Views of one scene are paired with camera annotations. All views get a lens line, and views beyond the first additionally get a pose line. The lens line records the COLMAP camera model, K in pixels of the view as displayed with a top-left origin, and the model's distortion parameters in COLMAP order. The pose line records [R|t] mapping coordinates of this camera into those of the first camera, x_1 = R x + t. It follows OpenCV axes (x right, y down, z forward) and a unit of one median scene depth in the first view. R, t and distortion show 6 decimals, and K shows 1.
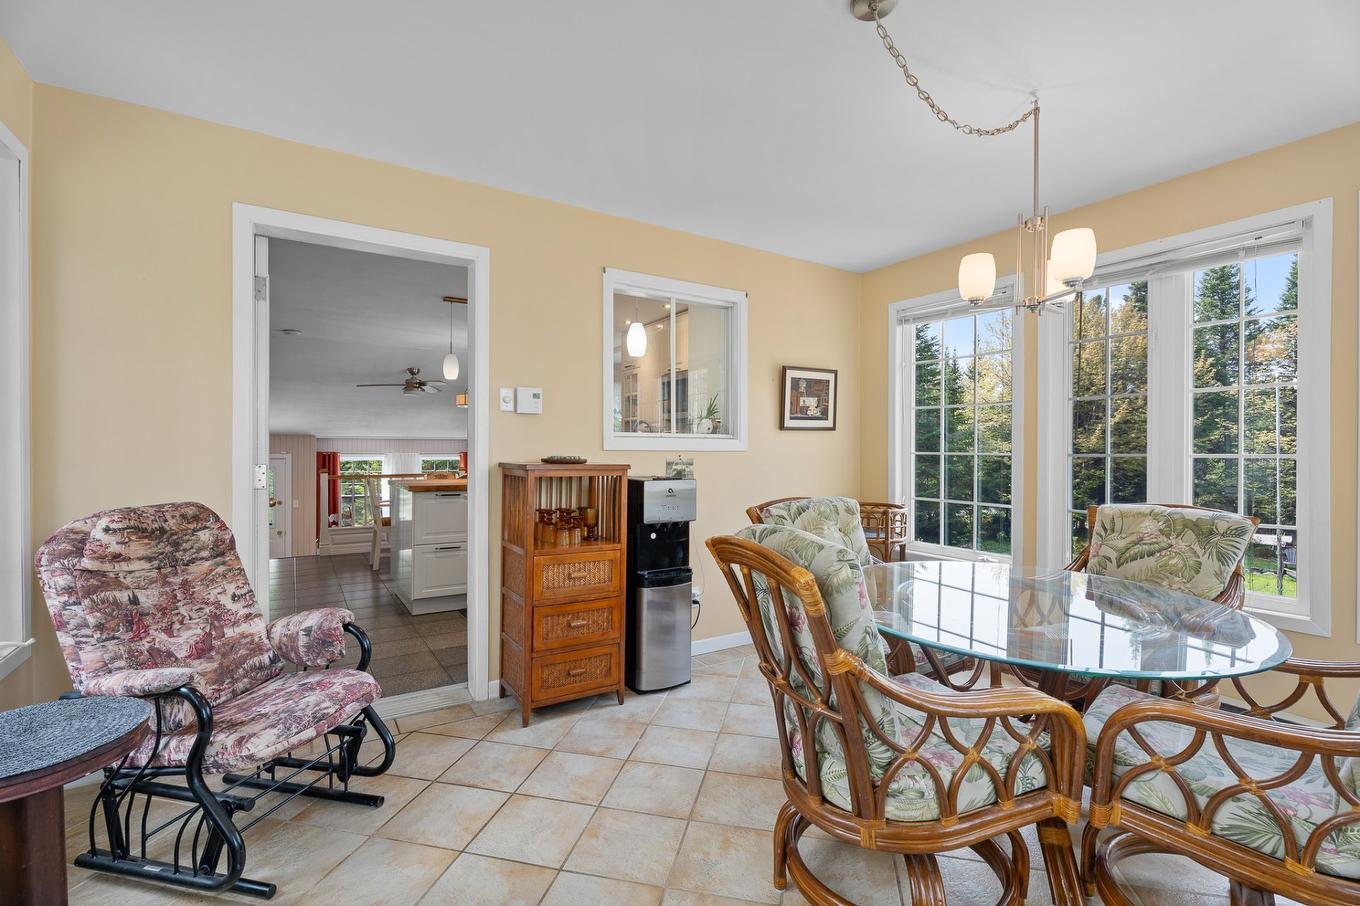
lens RADIAL K [[618.7, 0, 679.5], [0, 618.7, 458.6], [0, 0, 1]] dist [-0.000266, 0.000368]
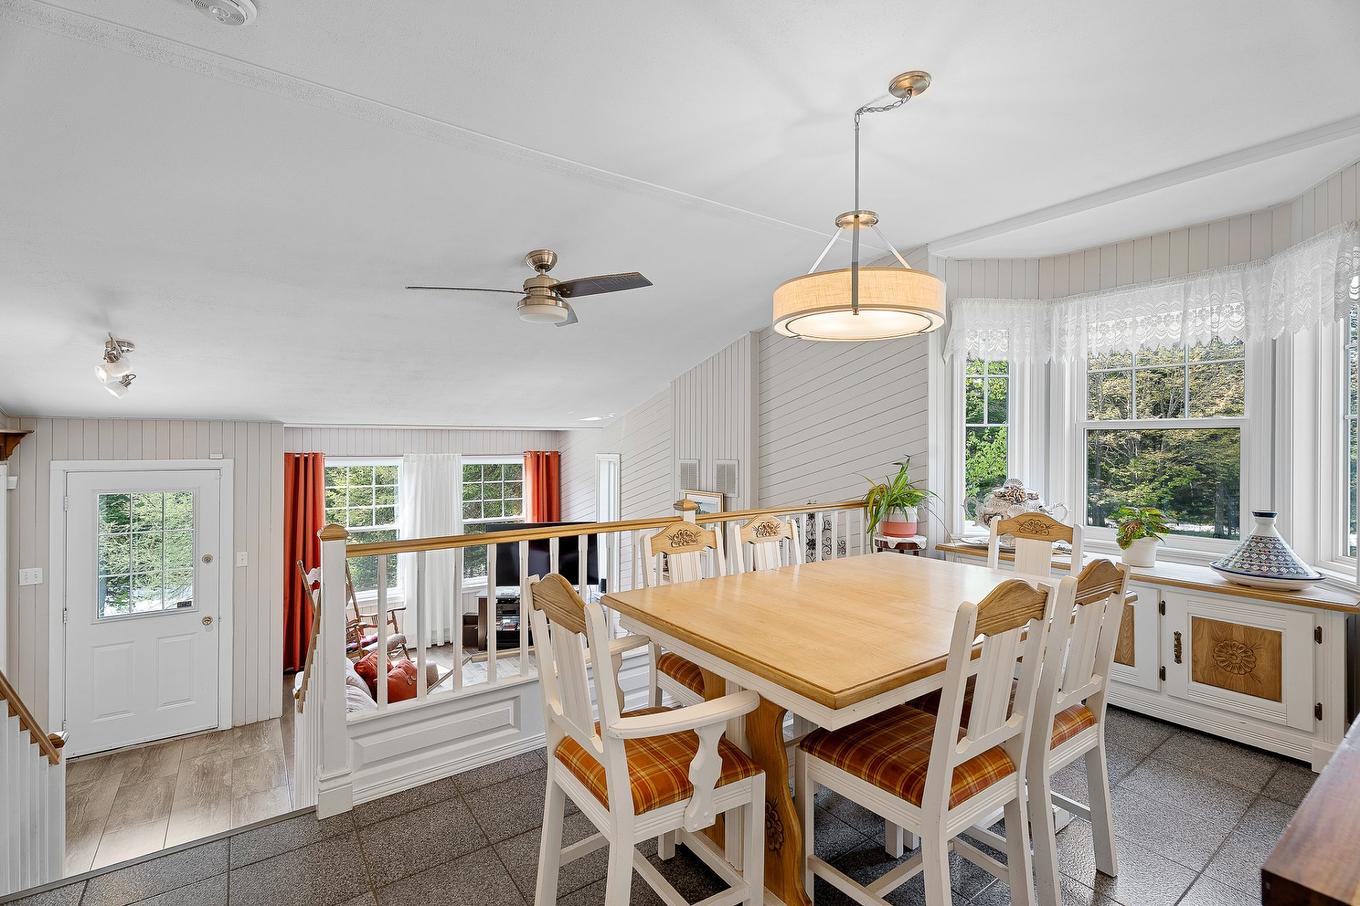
lens RADIAL K [[618.7, 0, 677.2], [0, 618.7, 442.7], [0, 0, 1]] dist [-0.000266, 0.000368]
pose [[0.998422, -0.002640, 0.056091, -0.298756], [0.003369, 0.999911, -0.012898, -0.012640], [-0.056052, 0.013066, 0.998342, 0.483022]]
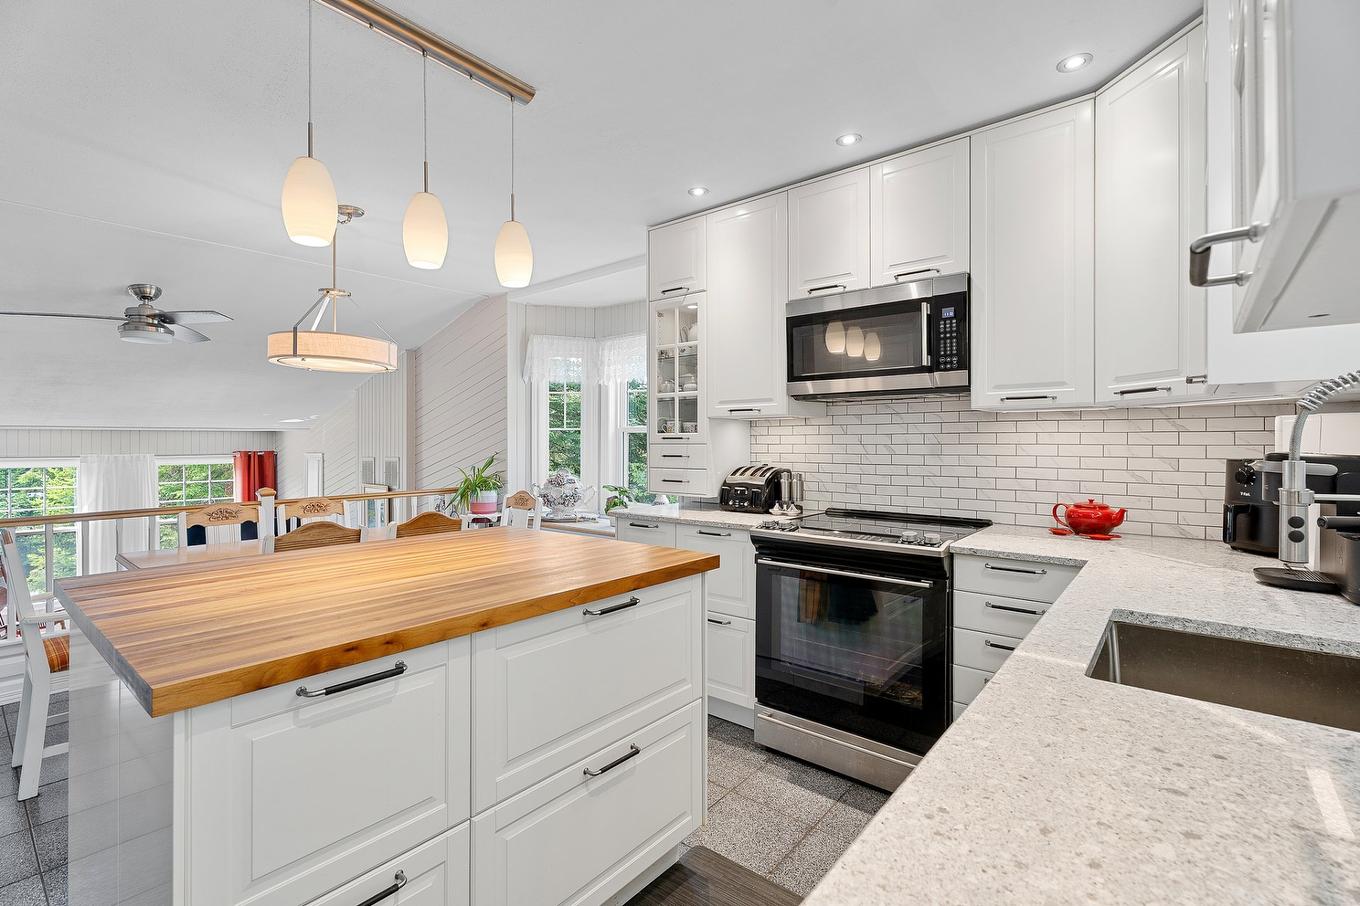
lens RADIAL K [[618.7, 0, 683.2], [0, 618.7, 446.5], [0, 0, 1]] dist [-0.000266, 0.000368]
pose [[0.950158, -0.008751, 0.311645, -0.146964], [0.009992, 0.999947, -0.002384, -0.011451], [-0.311608, 0.005379, 0.950196, 0.330686]]
